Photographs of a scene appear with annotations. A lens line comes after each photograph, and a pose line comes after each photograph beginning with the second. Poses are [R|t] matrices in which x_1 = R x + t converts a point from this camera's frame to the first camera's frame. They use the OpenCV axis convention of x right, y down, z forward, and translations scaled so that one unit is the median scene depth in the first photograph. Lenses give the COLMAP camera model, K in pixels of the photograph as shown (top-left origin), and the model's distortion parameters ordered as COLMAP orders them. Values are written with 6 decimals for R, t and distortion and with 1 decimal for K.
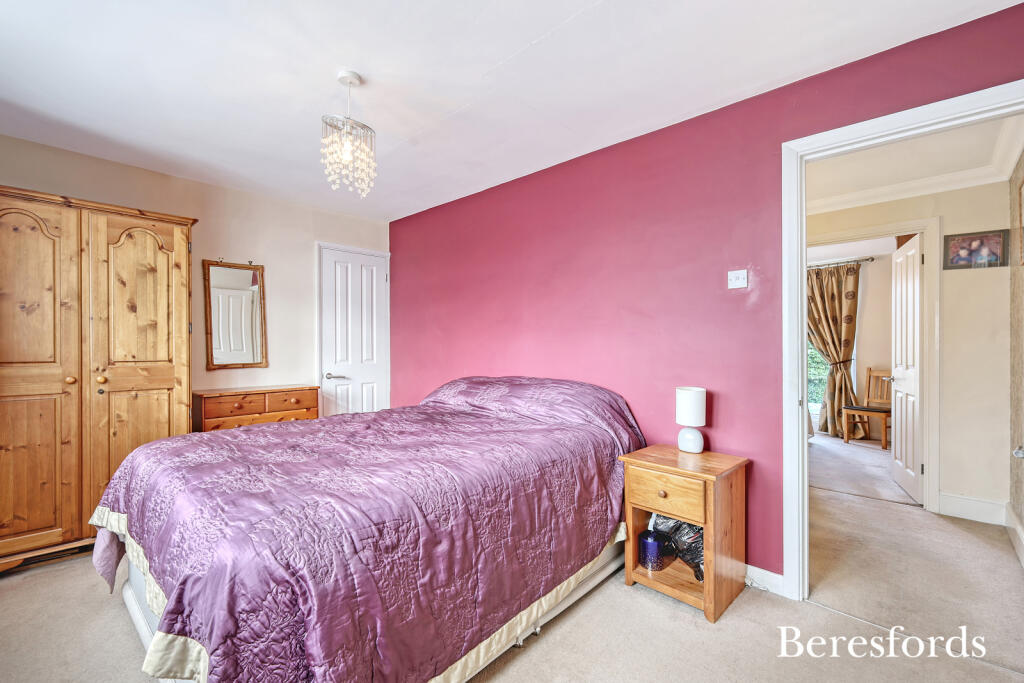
lens RADIAL K [[440.2, 0, 512.0], [0, 440.2, 341.5], [0, 0, 1]] dist [0.000443, 0.000061]
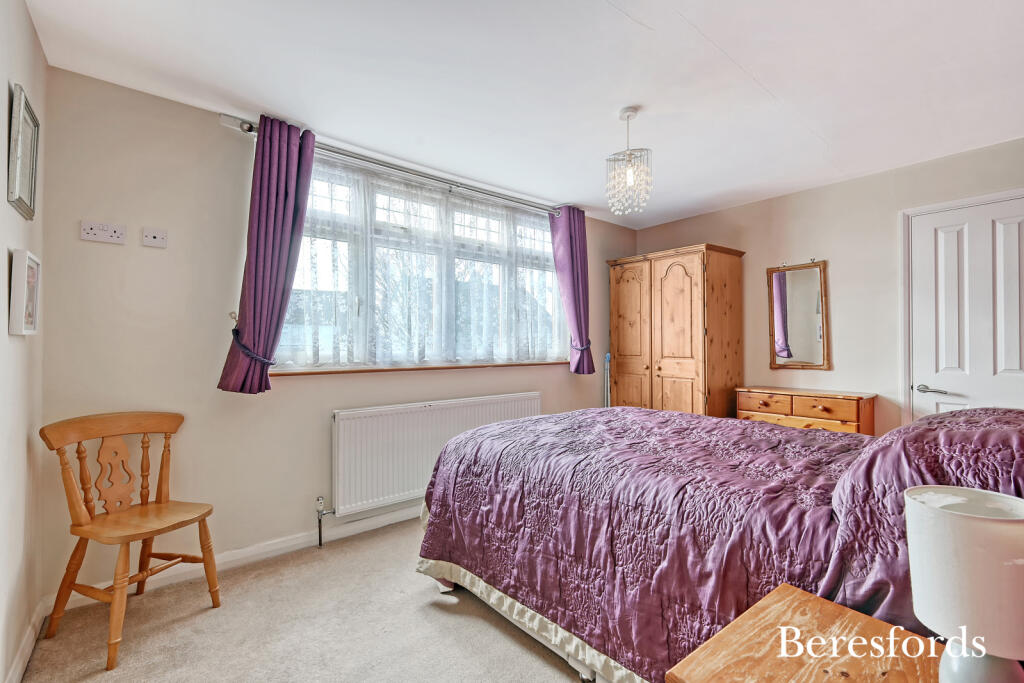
lens RADIAL K [[440.2, 0, 512.0], [0, 440.2, 341.5], [0, 0, 1]] dist [0.000443, 0.000061]
pose [[-0.115918, -0.008577, -0.993222, 0.607875], [0.004526, 0.999948, -0.009163, 0.006000], [0.993249, -0.005557, -0.115873, 0.629220]]
